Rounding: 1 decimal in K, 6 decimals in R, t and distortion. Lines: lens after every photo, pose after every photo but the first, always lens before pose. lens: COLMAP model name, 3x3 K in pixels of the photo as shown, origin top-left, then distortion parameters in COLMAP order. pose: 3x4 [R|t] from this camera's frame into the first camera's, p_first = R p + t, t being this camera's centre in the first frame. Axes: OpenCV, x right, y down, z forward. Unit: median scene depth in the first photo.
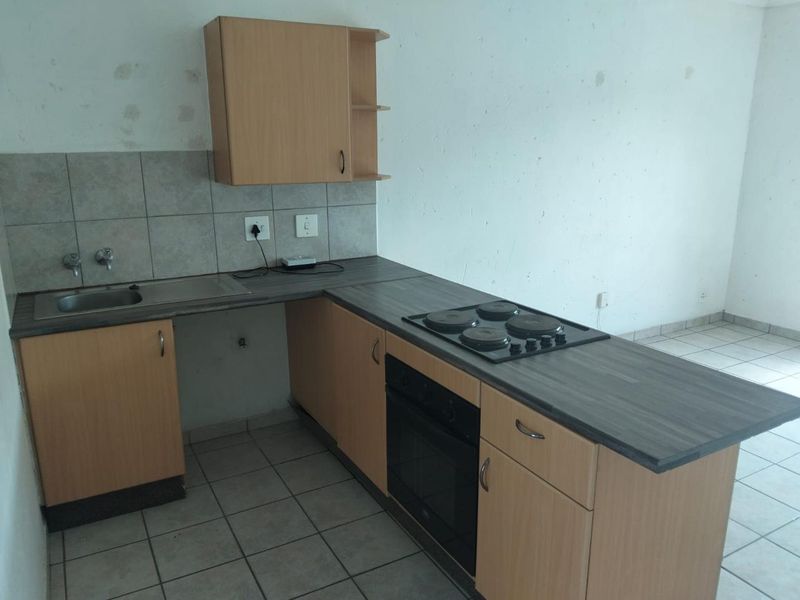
lens RADIAL K [[612.5, 0, 398.0], [0, 612.5, 304.1], [0, 0, 1]] dist [0.037263, -0.047551]
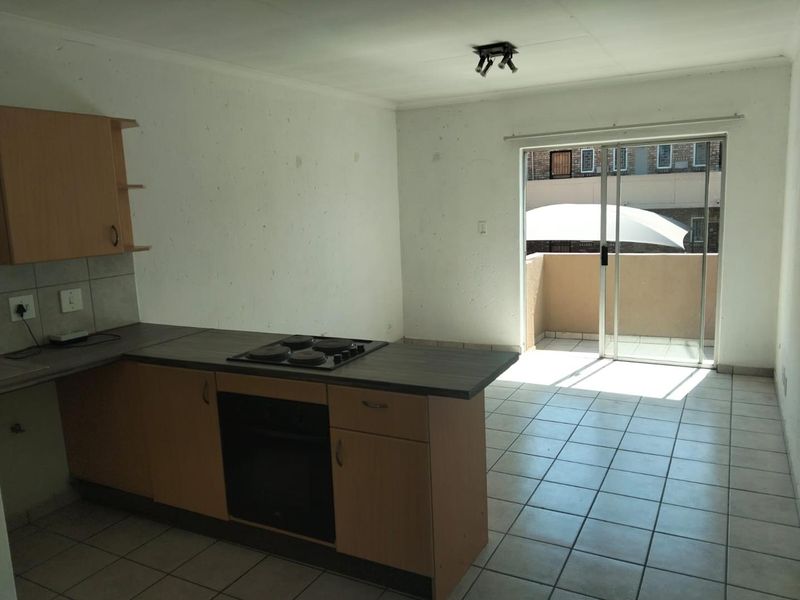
lens RADIAL K [[612.5, 0, 402.8], [0, 612.5, 302.5], [0, 0, 1]] dist [0.037263, -0.047551]
pose [[0.841068, -0.115112, 0.528540, -0.236008], [0.173895, 0.982767, -0.062681, 0.035794], [-0.512217, 0.144629, 0.846591, -0.146577]]
